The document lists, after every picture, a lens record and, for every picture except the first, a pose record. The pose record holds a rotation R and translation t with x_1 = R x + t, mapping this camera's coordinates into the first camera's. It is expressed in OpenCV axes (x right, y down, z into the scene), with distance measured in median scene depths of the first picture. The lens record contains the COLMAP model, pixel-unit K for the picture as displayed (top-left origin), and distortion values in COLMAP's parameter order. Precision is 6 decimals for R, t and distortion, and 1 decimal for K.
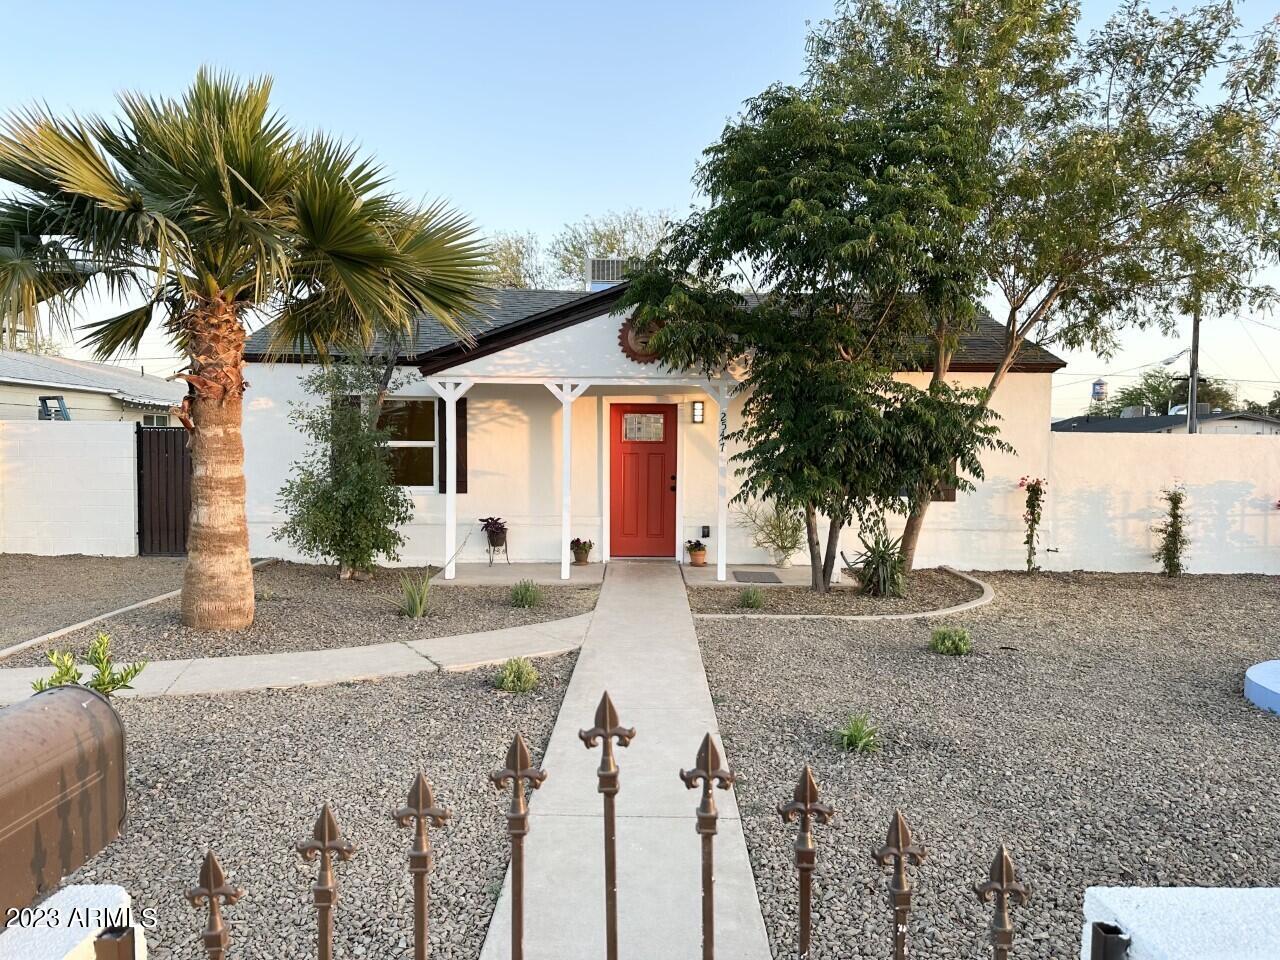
lens RADIAL K [[897.6, 0, 636.9], [0, 897.6, 479.8], [0, 0, 1]] dist [0.059577, -0.090511]
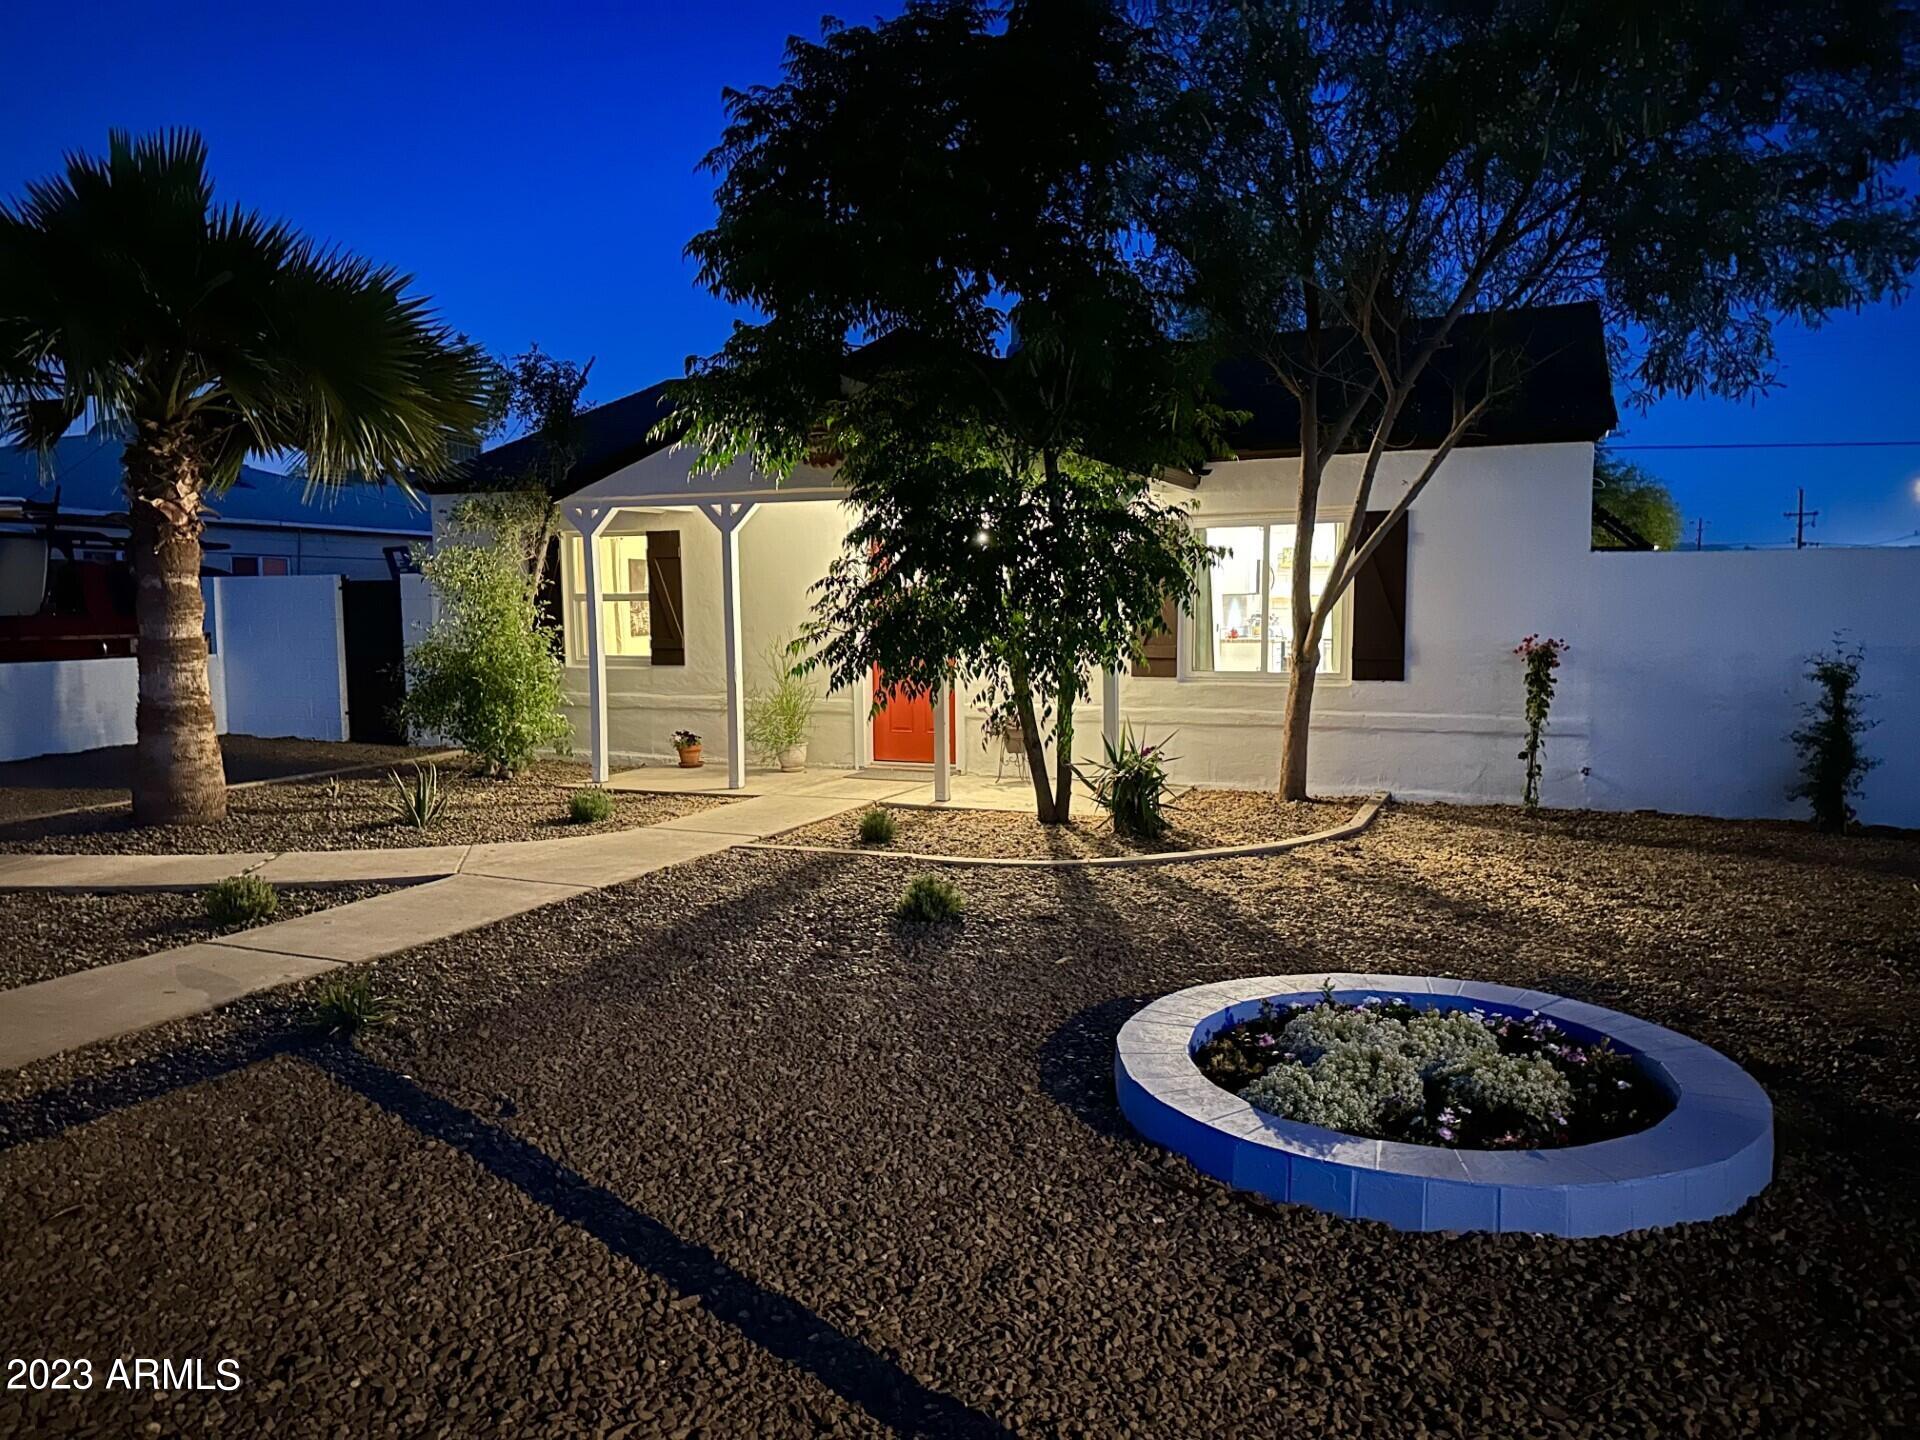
lens RADIAL K [[1346.4, 0, 955.4], [0, 1346.4, 719.7], [0, 0, 1]] dist [0.059577, -0.090511]
pose [[0.910508, 0.017312, -0.413129, 0.458851], [0.005668, 0.998507, 0.054334, 0.000973], [0.413453, -0.051813, 0.909050, 0.110096]]
